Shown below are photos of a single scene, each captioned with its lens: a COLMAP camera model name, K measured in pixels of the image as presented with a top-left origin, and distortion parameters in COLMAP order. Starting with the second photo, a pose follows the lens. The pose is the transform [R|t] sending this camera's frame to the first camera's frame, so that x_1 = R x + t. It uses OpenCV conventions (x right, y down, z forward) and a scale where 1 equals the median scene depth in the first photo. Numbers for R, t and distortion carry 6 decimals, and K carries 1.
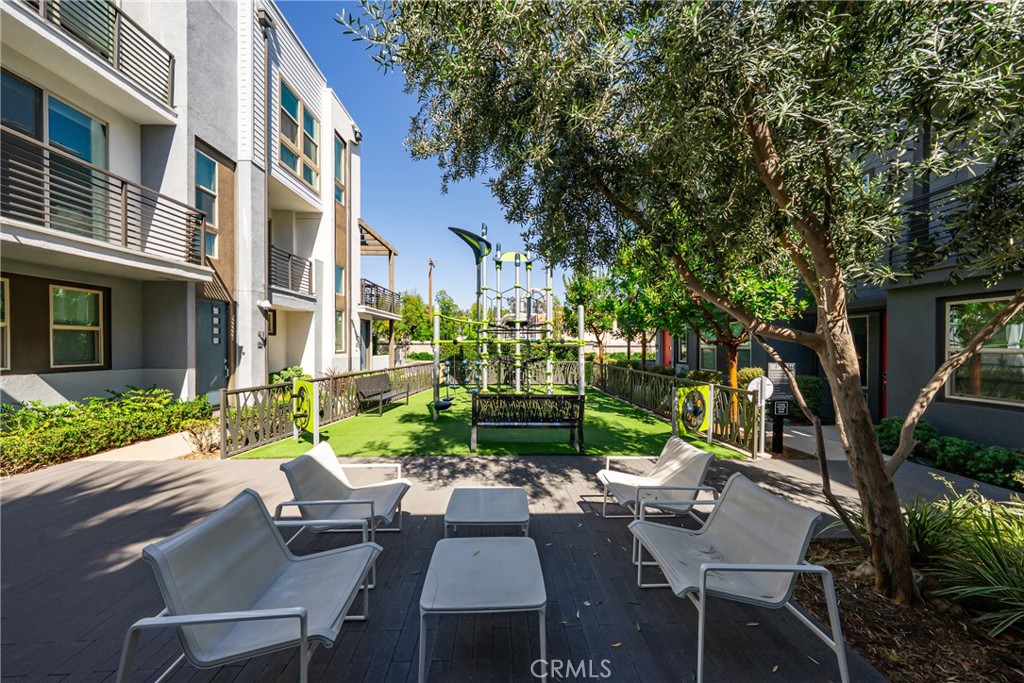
lens RADIAL K [[341.0, 0, 512.0], [0, 341.0, 341.5], [0, 0, 1]] dist [-0.000001, 0.000058]
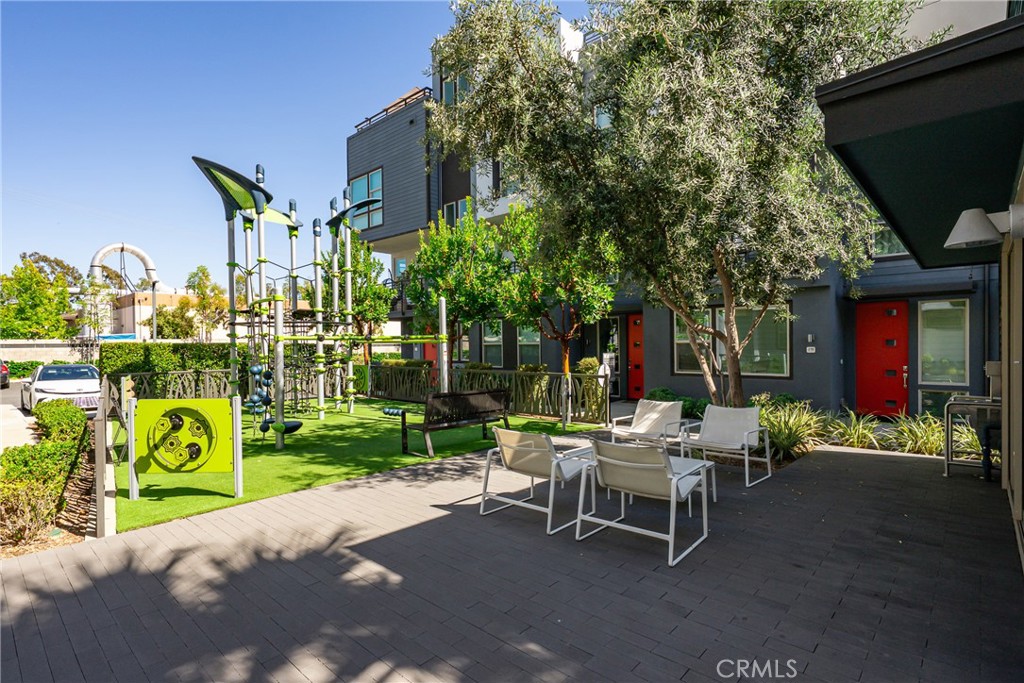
lens RADIAL K [[517.4, 0, 469.7], [0, 517.4, 340.7], [0, 0, 1]] dist [-0.000853, -0.000576]
pose [[0.730618, -0.004549, 0.682772, -1.073861], [0.006091, 0.999981, 0.000145, 0.015129], [-0.682760, 0.004053, 0.730632, -0.078615]]
